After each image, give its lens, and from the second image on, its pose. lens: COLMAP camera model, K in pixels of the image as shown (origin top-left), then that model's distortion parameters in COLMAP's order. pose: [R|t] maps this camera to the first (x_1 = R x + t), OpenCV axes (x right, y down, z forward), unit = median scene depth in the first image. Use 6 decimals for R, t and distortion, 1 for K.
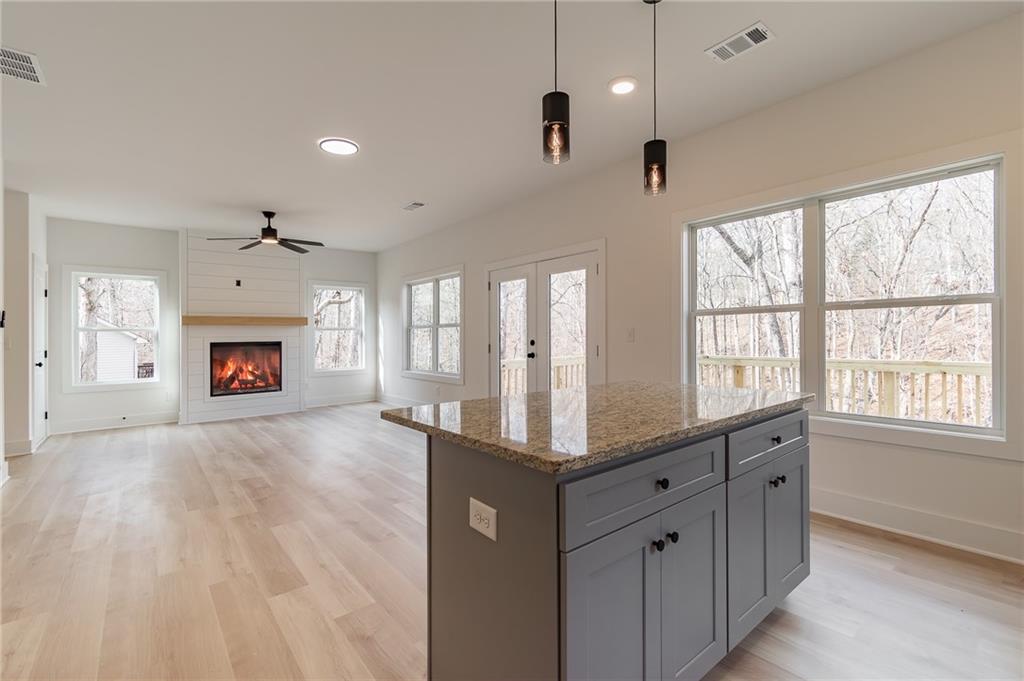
lens RADIAL K [[459.8, 0, 522.5], [0, 459.8, 327.5], [0, 0, 1]] dist [0.002722, -0.002192]
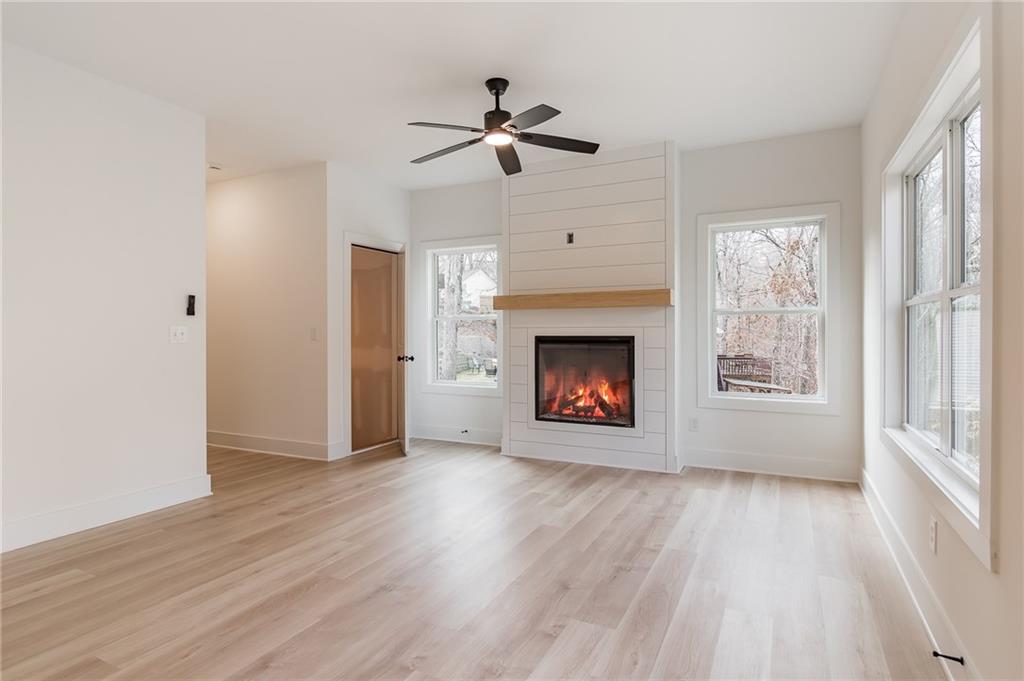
lens RADIAL K [[535.9, 0, 527.0], [0, 535.9, 336.8], [0, 0, 1]] dist [-0.002806, -0.004071]
pose [[0.414027, 0.020883, -0.910025, -0.000239], [0.011443, 0.999538, 0.028143, 0.013633], [0.910193, -0.022066, 0.413597, 0.754697]]
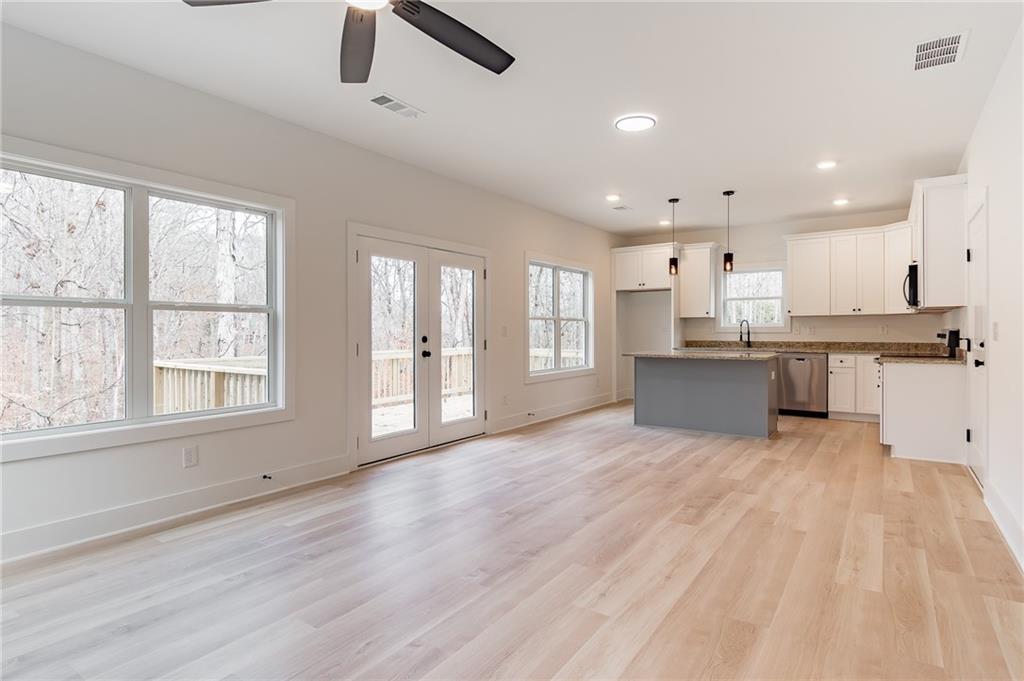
lens RADIAL K [[535.9, 0, 525.1], [0, 535.9, 333.3], [0, 0, 1]] dist [-0.002806, -0.004071]
pose [[-0.281451, 0.012243, 0.959498, -0.866923], [-0.010215, 0.999824, -0.015754, 0.030844], [-0.959521, -0.014235, -0.281276, 0.961551]]
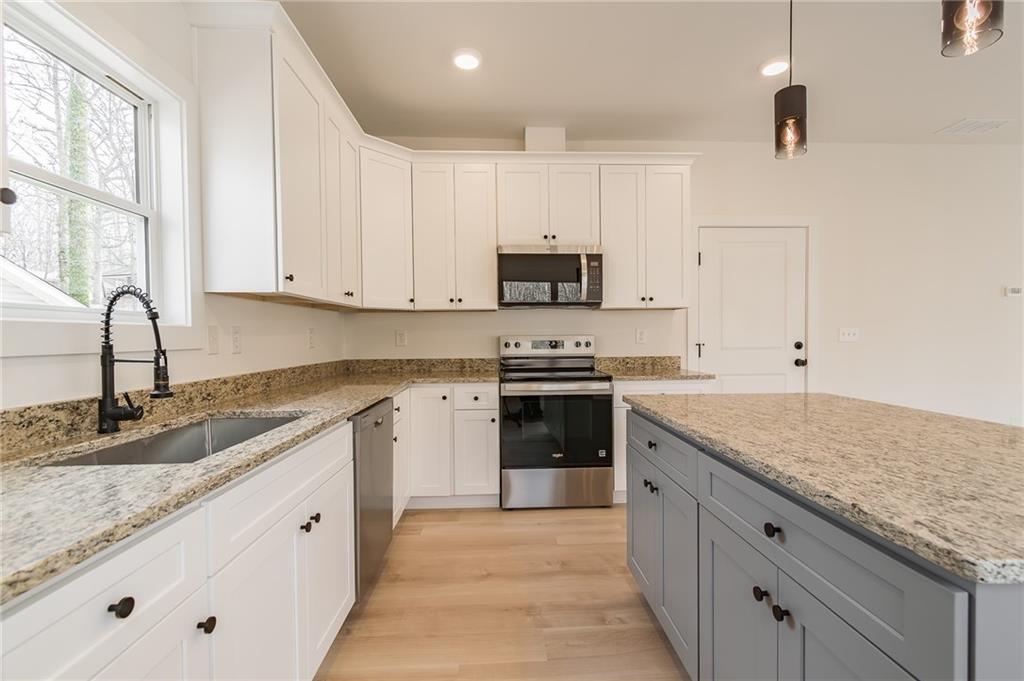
lens RADIAL K [[459.8, 0, 520.4], [0, 459.8, 345.8], [0, 0, 1]] dist [0.002722, -0.002192]
pose [[-0.600991, 0.038725, -0.798317, 0.349357], [0.031317, 0.999199, 0.024893, -0.001995], [0.798642, -0.010041, -0.601723, 0.324420]]
